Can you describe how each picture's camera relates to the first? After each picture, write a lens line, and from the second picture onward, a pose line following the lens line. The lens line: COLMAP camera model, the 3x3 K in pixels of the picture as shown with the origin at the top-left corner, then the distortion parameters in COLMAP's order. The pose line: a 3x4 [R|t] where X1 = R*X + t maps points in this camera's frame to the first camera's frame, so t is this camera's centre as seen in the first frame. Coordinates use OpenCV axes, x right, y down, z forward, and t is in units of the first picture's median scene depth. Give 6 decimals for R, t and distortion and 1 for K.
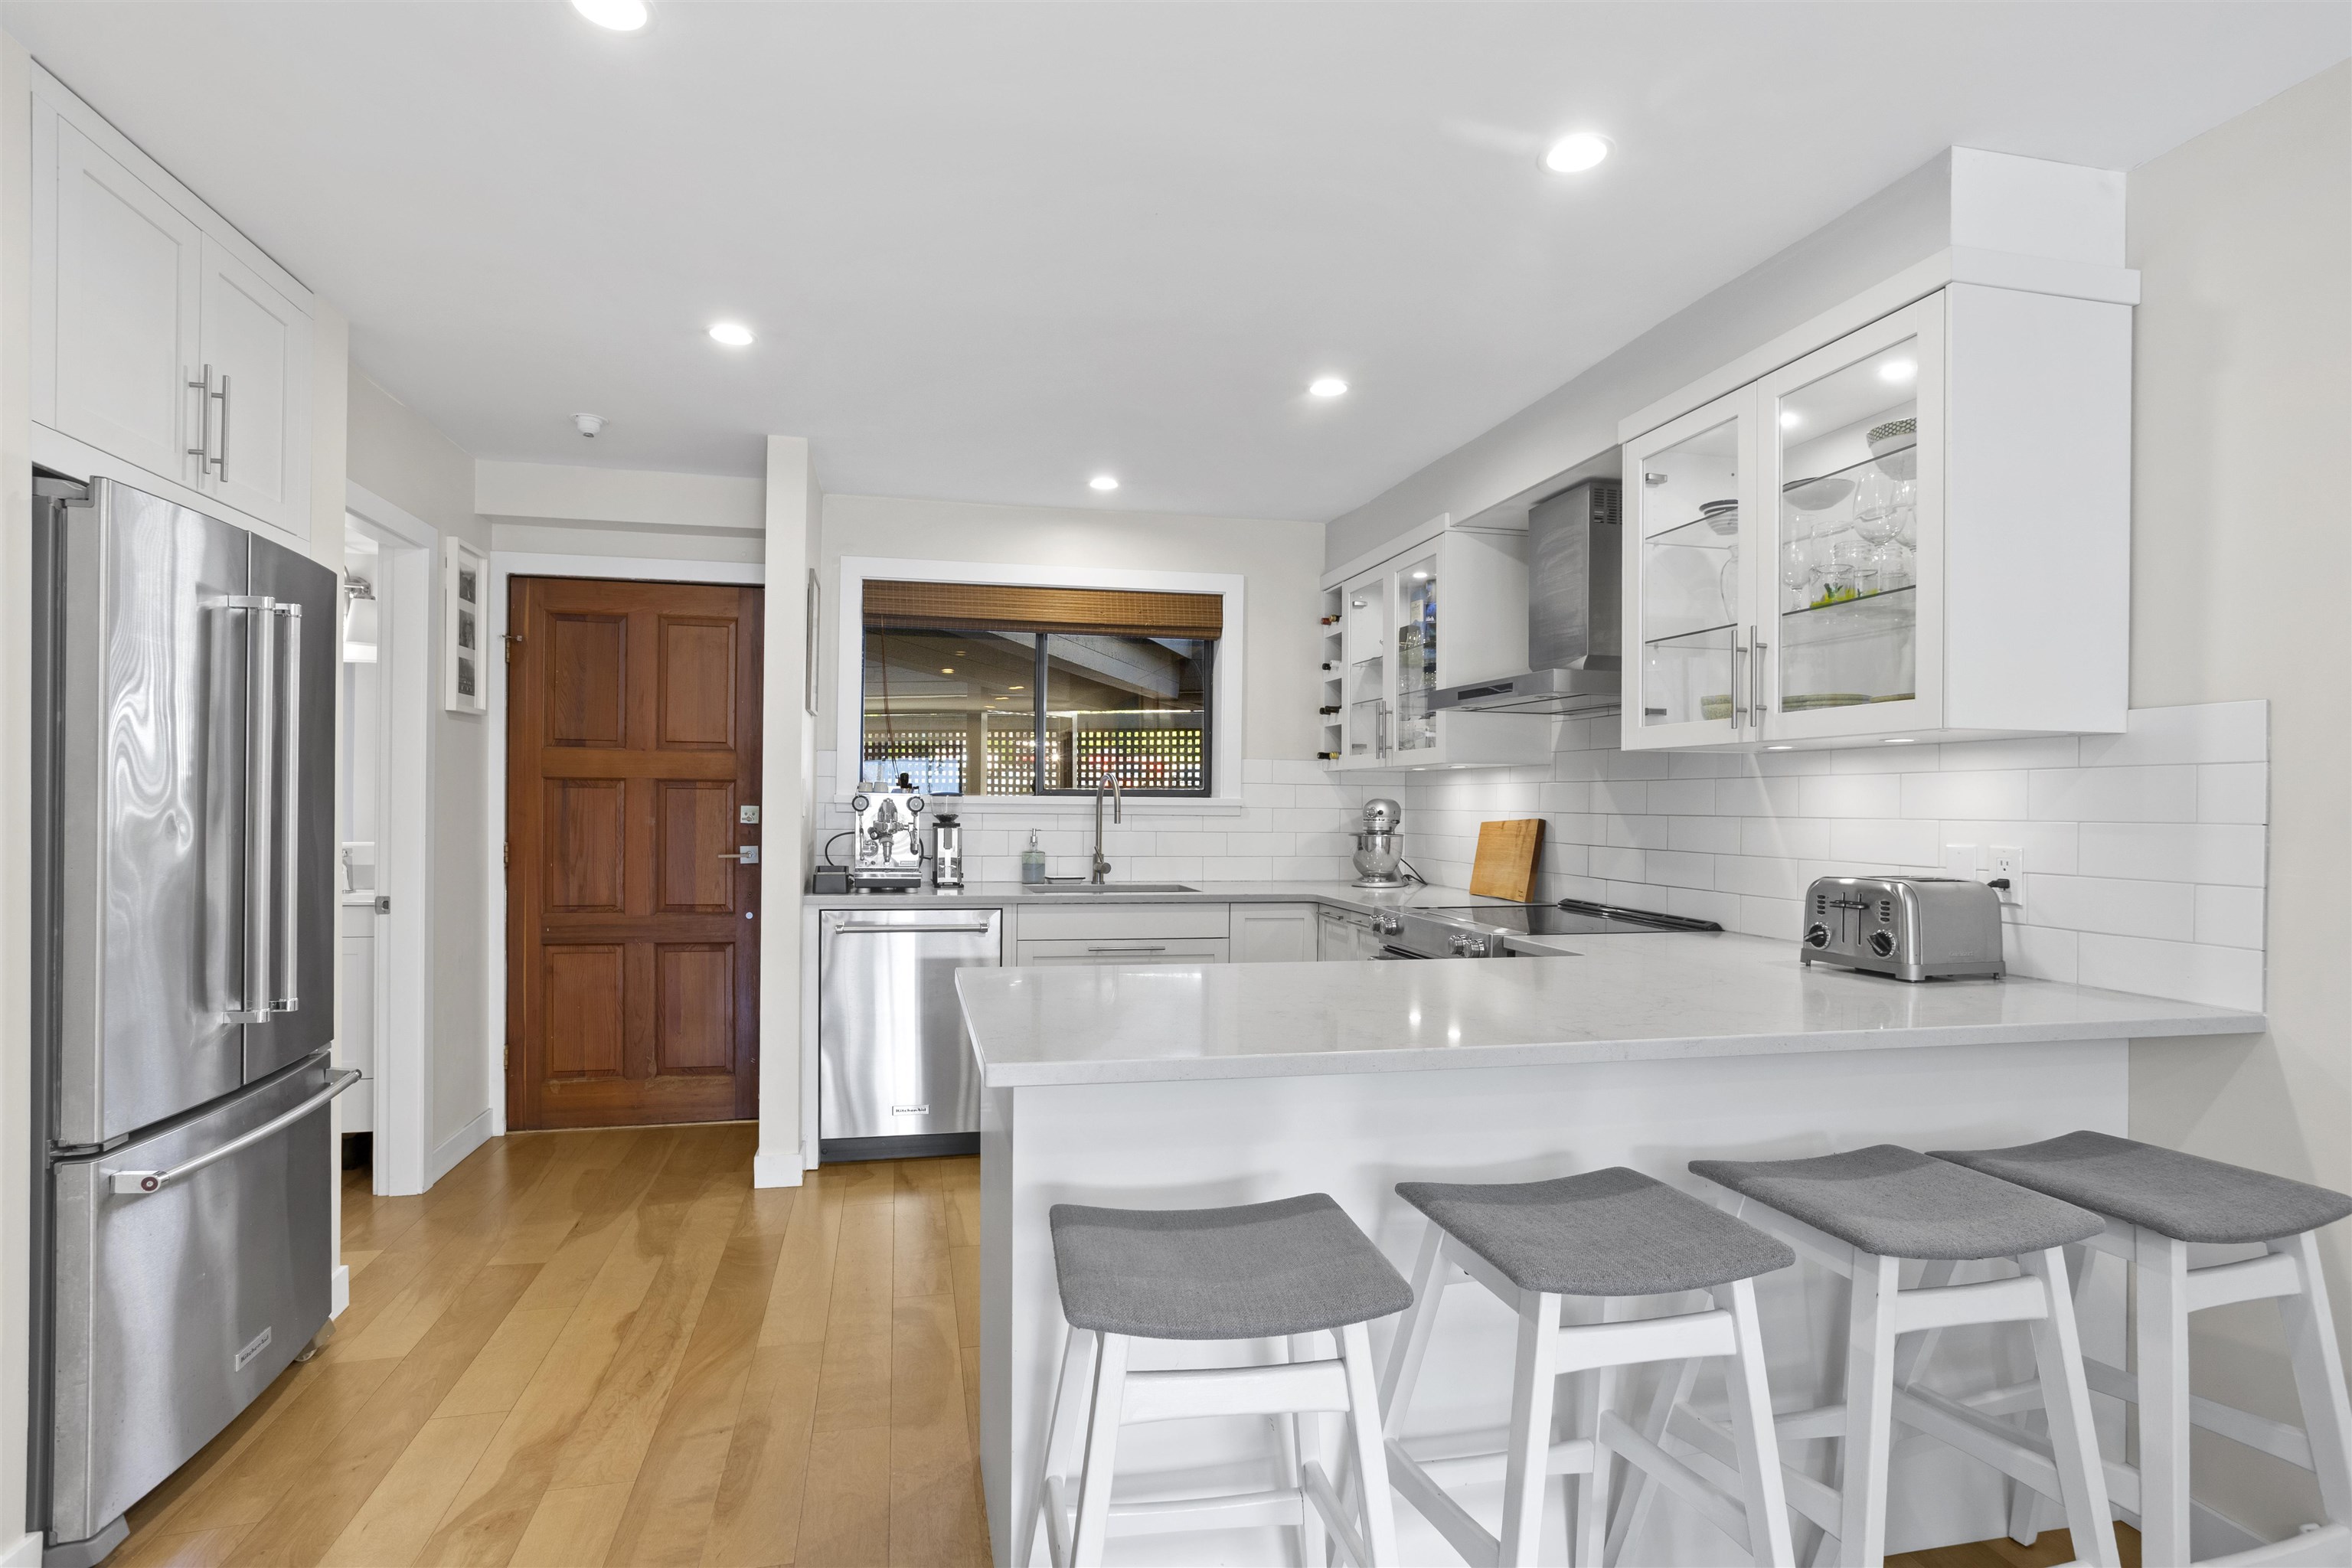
lens RADIAL K [[1138.0, 0, 1126.1], [0, 1138.0, 800.6], [0, 0, 1]] dist [-0.005837, 0.002987]
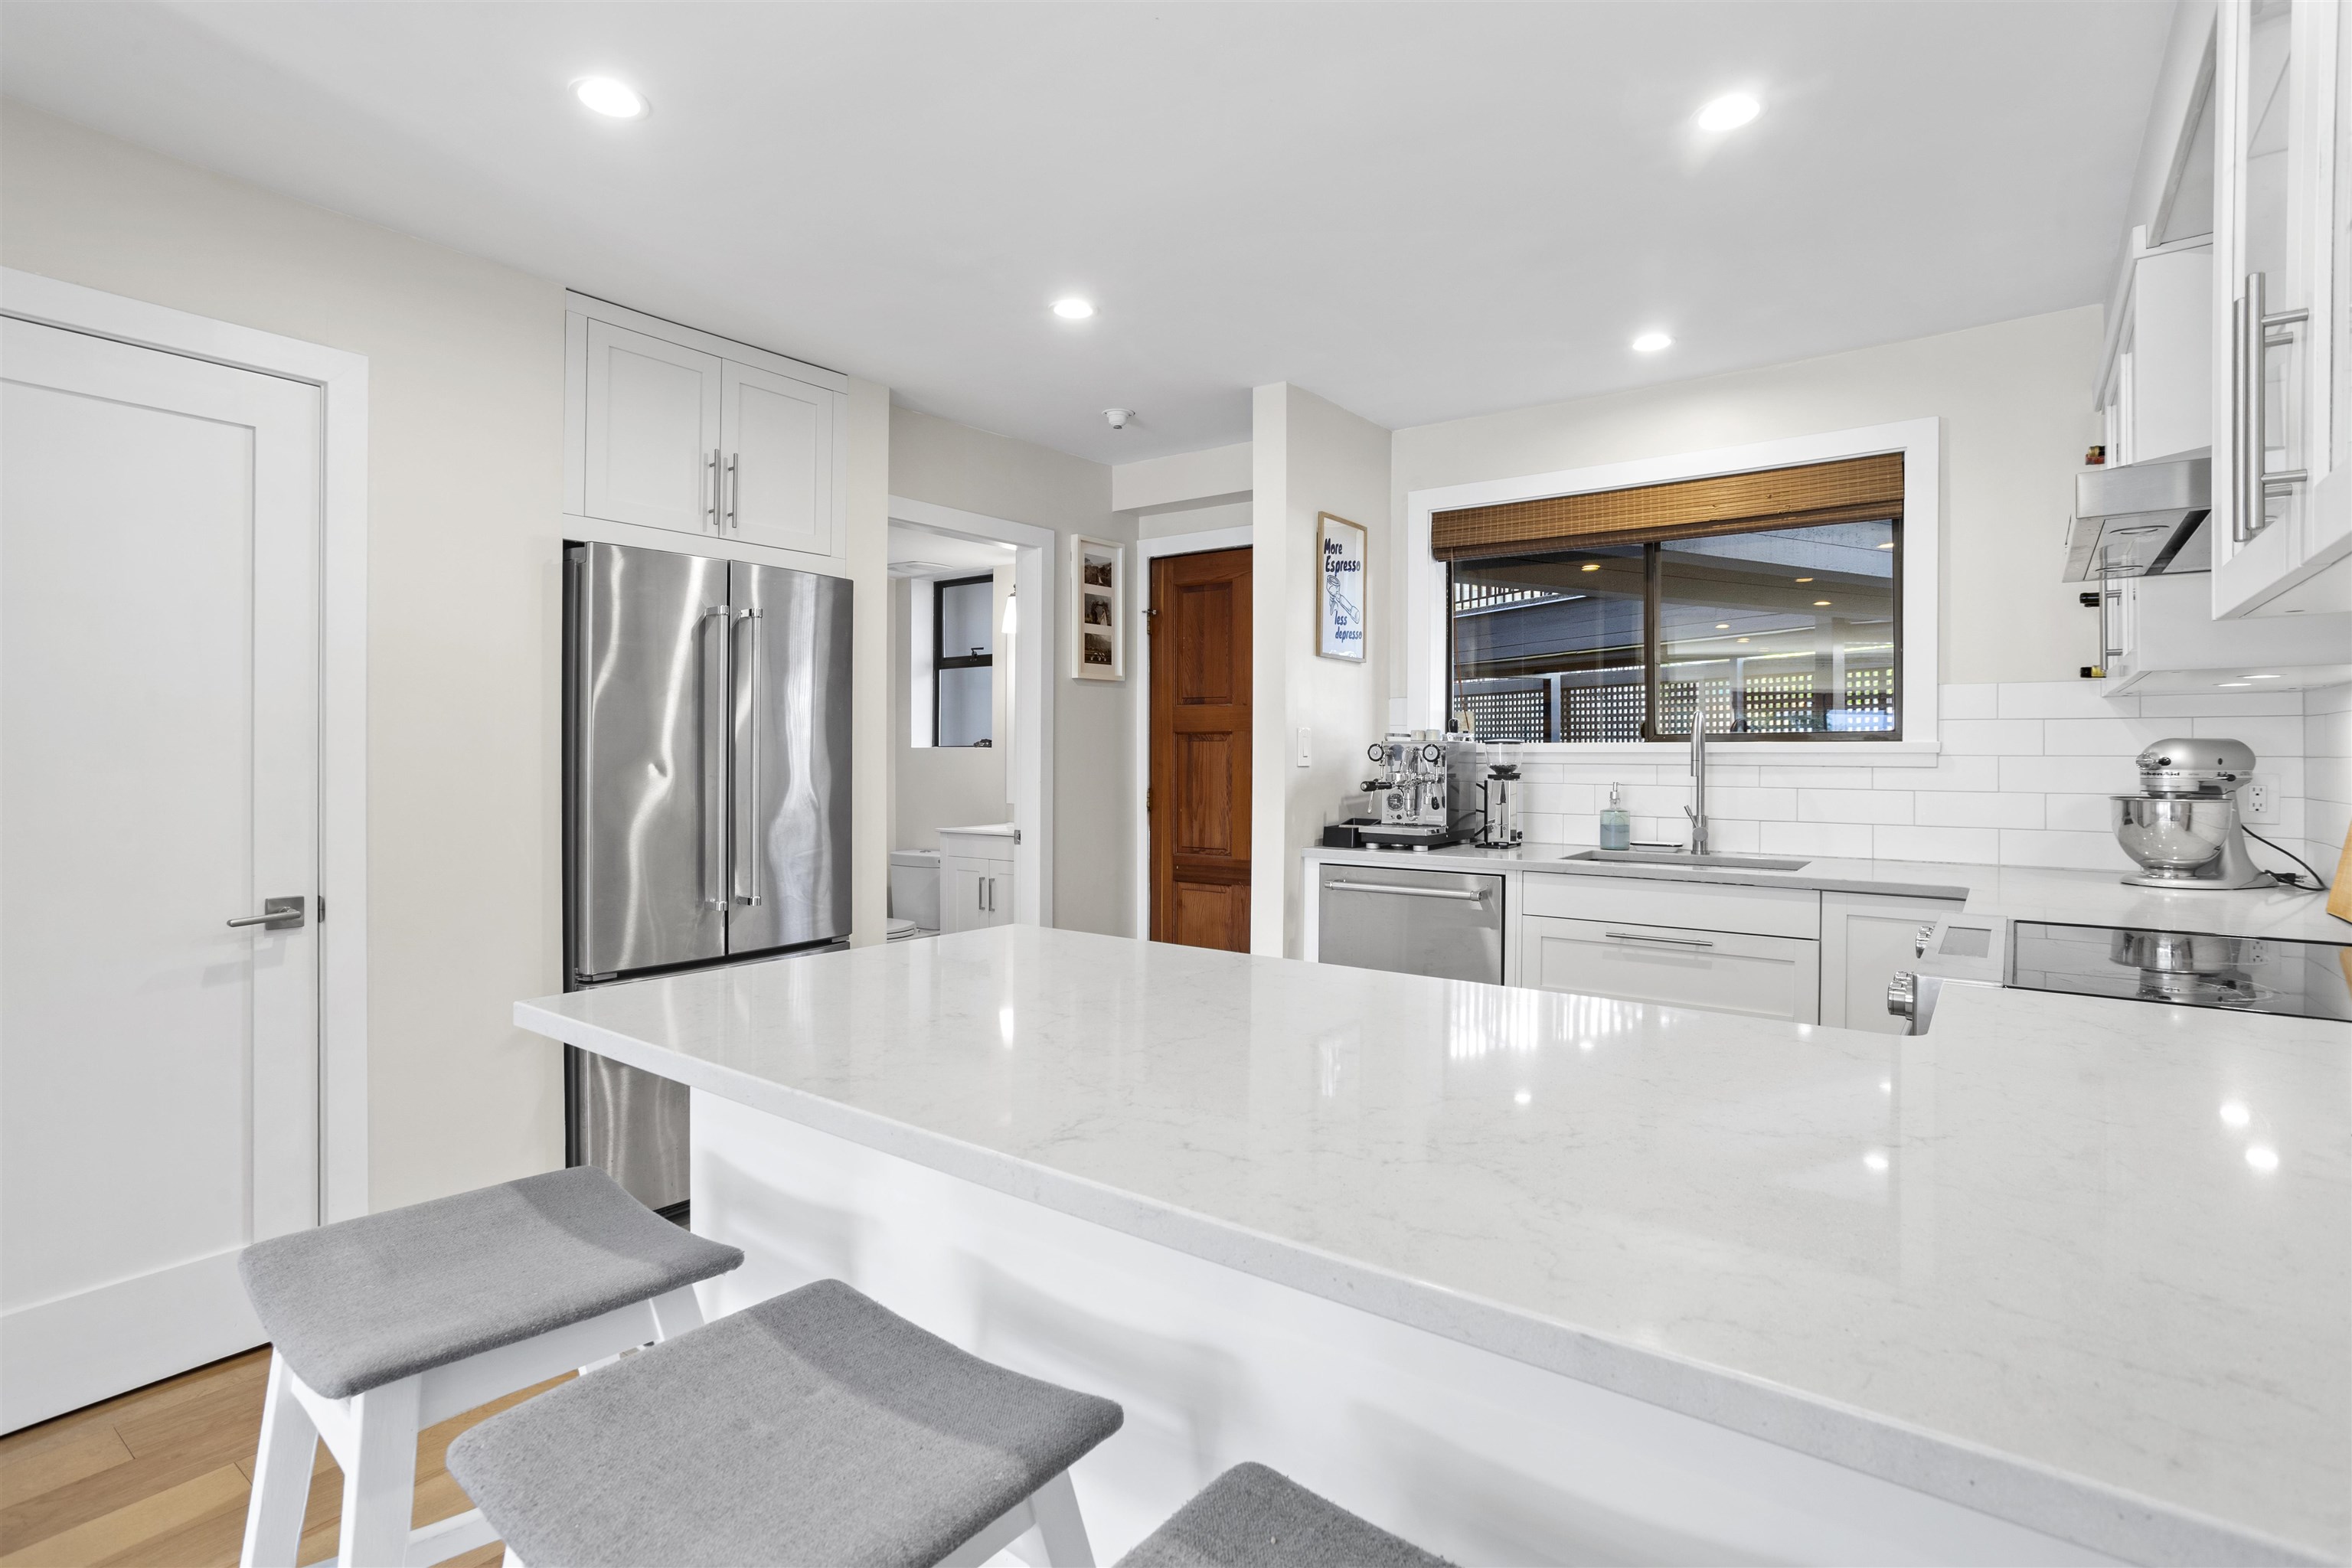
lens RADIAL K [[1138.0, 0, 1200.0], [0, 1138.0, 748.8], [0, 0, 1]] dist [-0.005837, 0.002987]
pose [[0.685864, -0.010153, -0.727659, 0.328287], [0.007994, 0.999947, -0.006418, 0.003412], [0.727686, -0.001415, 0.685909, 0.236168]]
